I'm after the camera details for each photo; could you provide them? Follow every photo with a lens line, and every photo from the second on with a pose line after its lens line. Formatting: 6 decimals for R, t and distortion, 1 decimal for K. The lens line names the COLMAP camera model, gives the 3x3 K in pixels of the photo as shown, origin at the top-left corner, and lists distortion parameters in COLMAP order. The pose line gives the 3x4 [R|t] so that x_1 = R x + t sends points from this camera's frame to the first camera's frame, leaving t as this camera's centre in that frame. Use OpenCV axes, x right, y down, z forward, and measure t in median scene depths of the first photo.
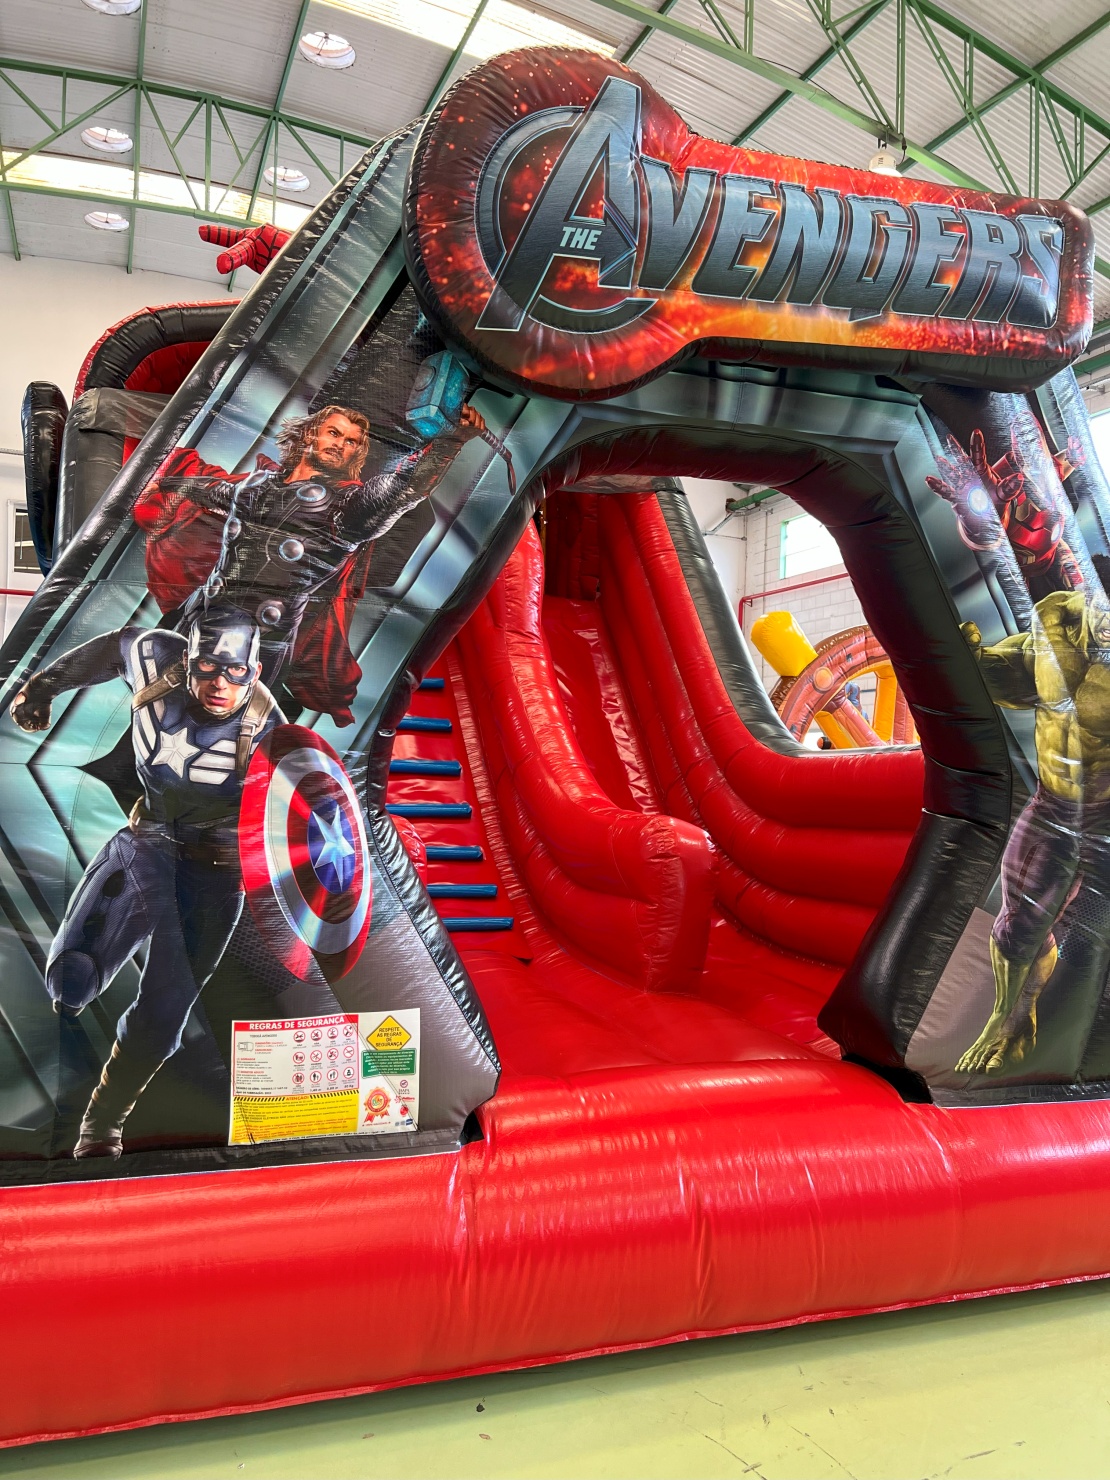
lens RADIAL K [[1105.6, 0, 549.9], [0, 1105.6, 745.0], [0, 0, 1]] dist [0.063344, -0.072714]
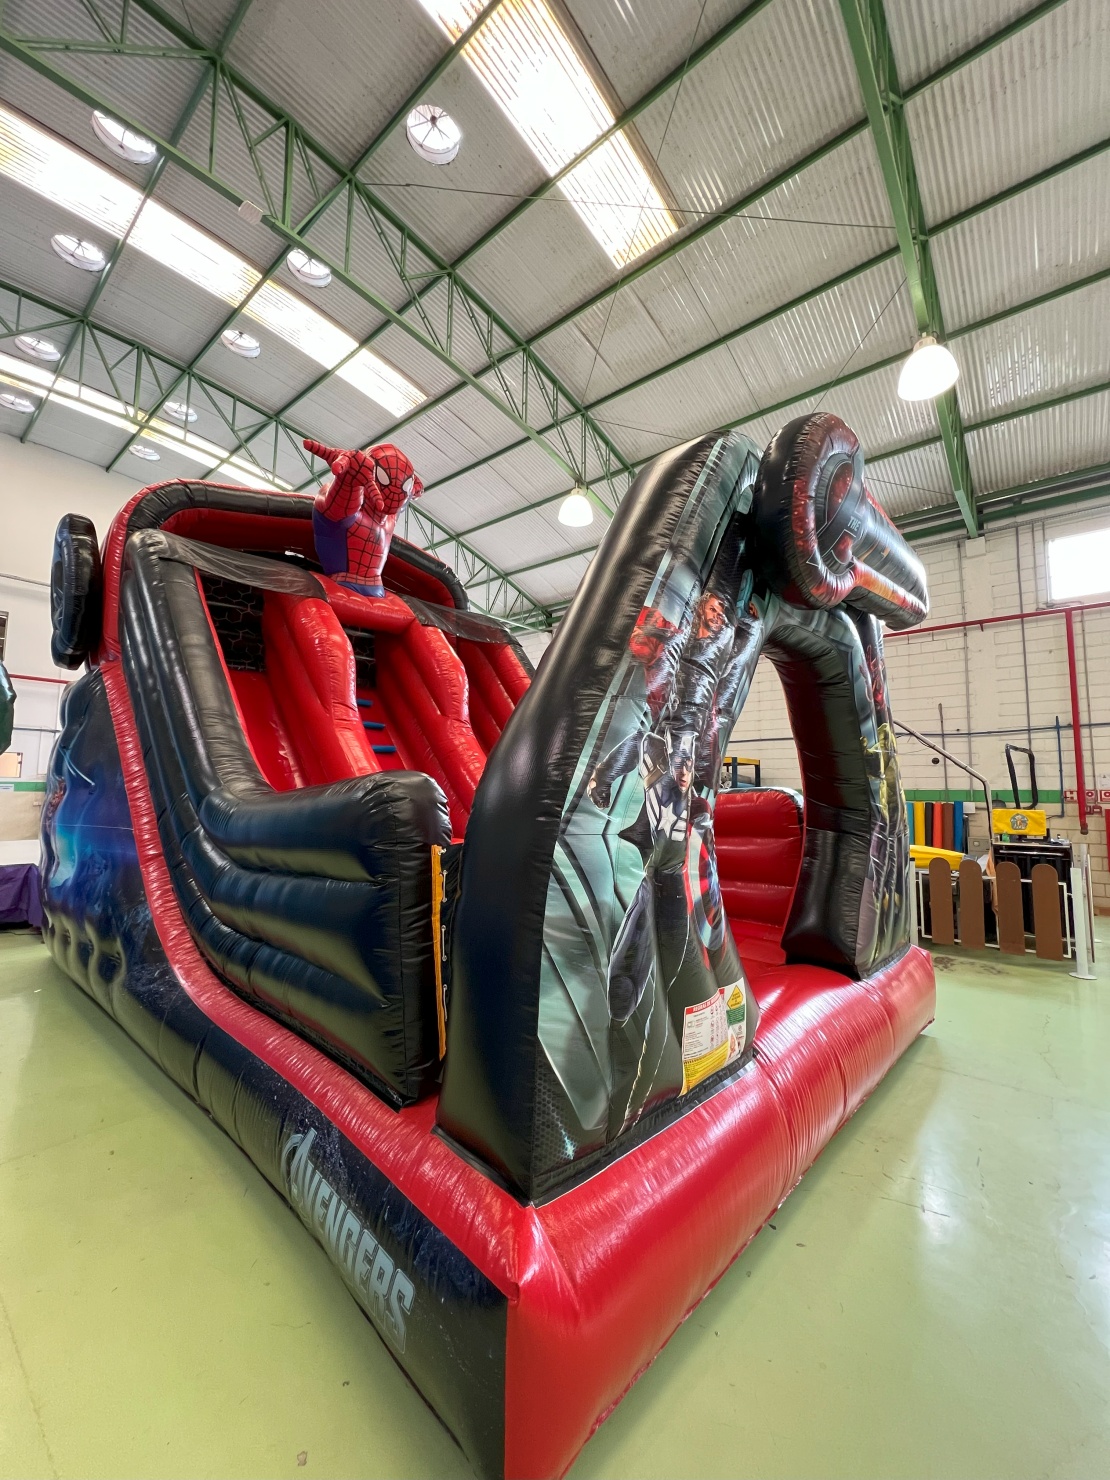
lens RADIAL K [[591.1, 0, 558.4], [0, 591.1, 736.0], [0, 0, 1]] dist [-0.000754, -0.000211]
pose [[0.881718, 0.032306, 0.470669, -0.759557], [-0.000344, 0.997696, -0.067837, -0.045493], [-0.471776, 0.059651, 0.879698, 0.375064]]
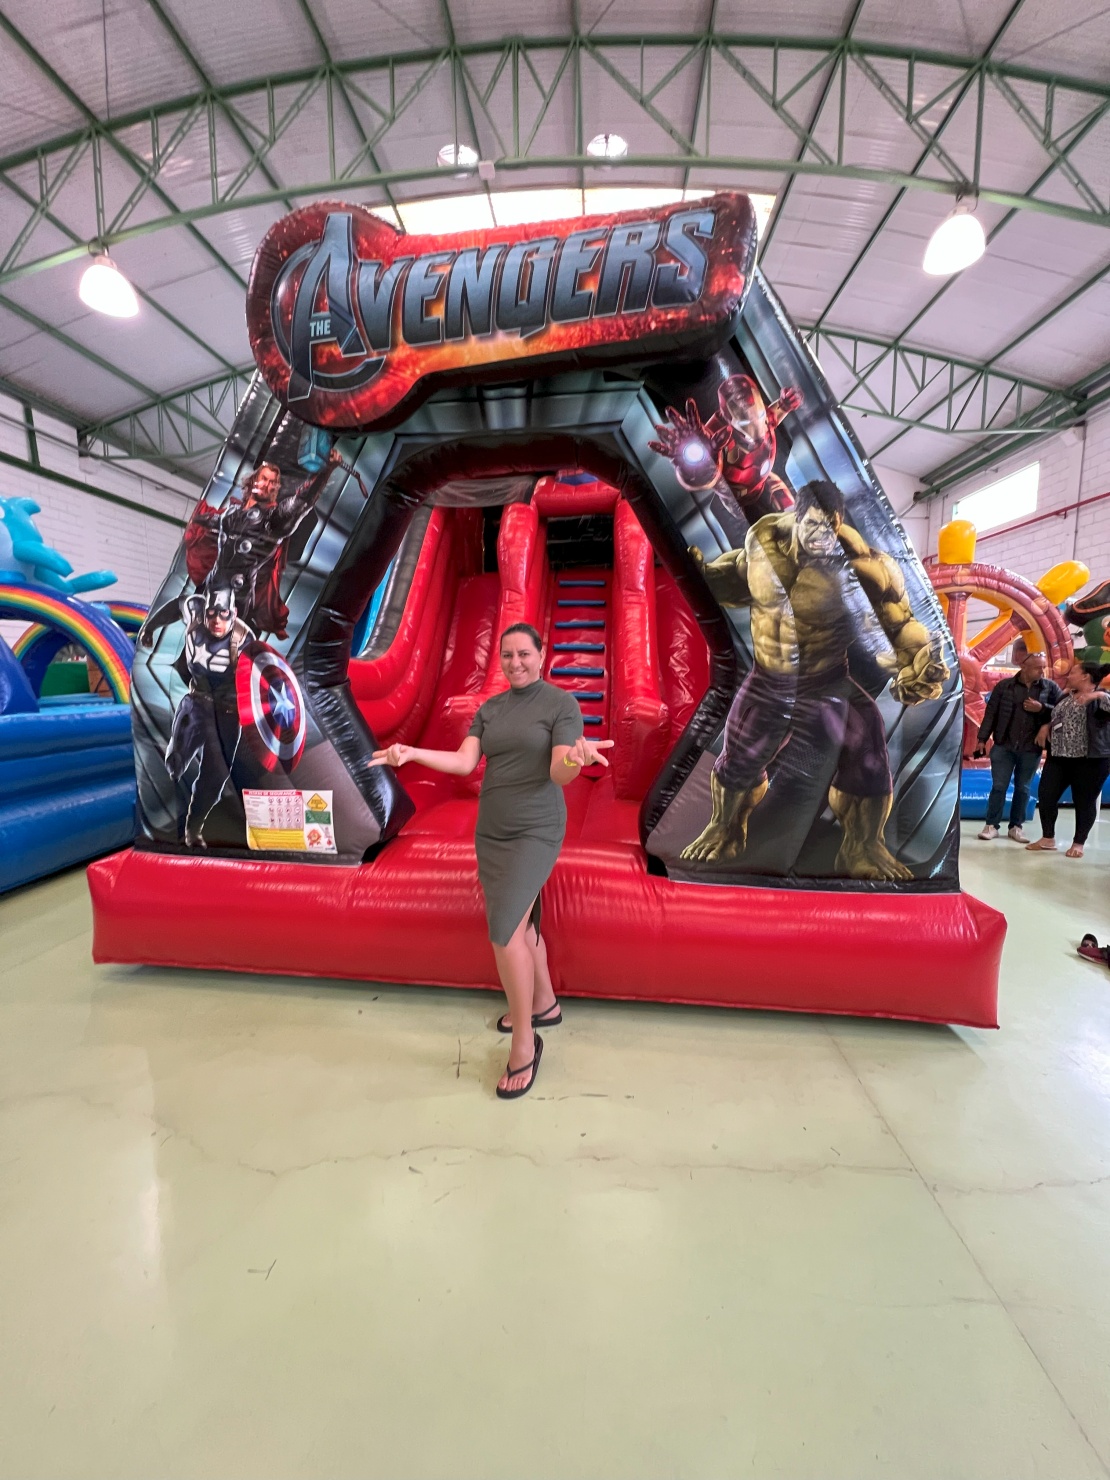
lens RADIAL K [[591.1, 0, 557.4], [0, 591.1, 736.7], [0, 0, 1]] dist [-0.000754, -0.000211]
pose [[0.896459, 0.023645, -0.442496, 0.671268], [0.027815, 0.993603, 0.109446, 0.048699], [0.442253, -0.110422, 0.890067, 0.294951]]
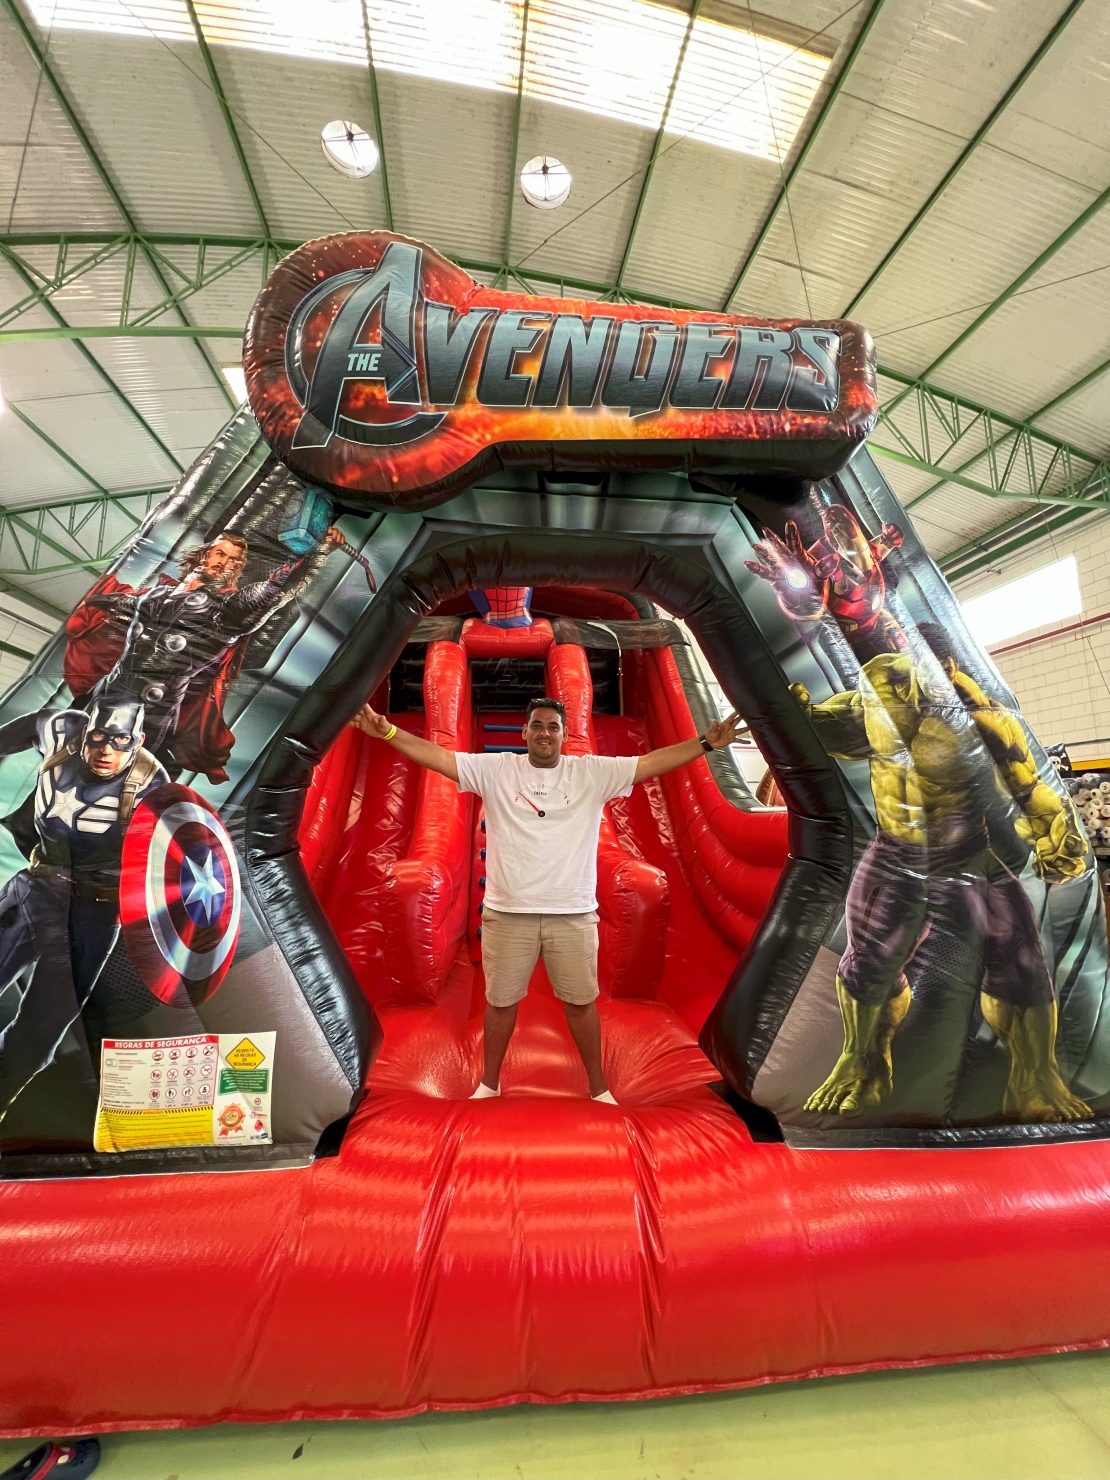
lens RADIAL K [[589.8, 0, 553.6], [0, 589.8, 738.0], [0, 0, 1]] dist [-0.000746, -0.000591]
pose [[0.976246, -0.042449, -0.212468, 0.311109], [0.016470, 0.992322, -0.122579, 0.018543], [0.216040, 0.116168, 0.969449, 0.443378]]
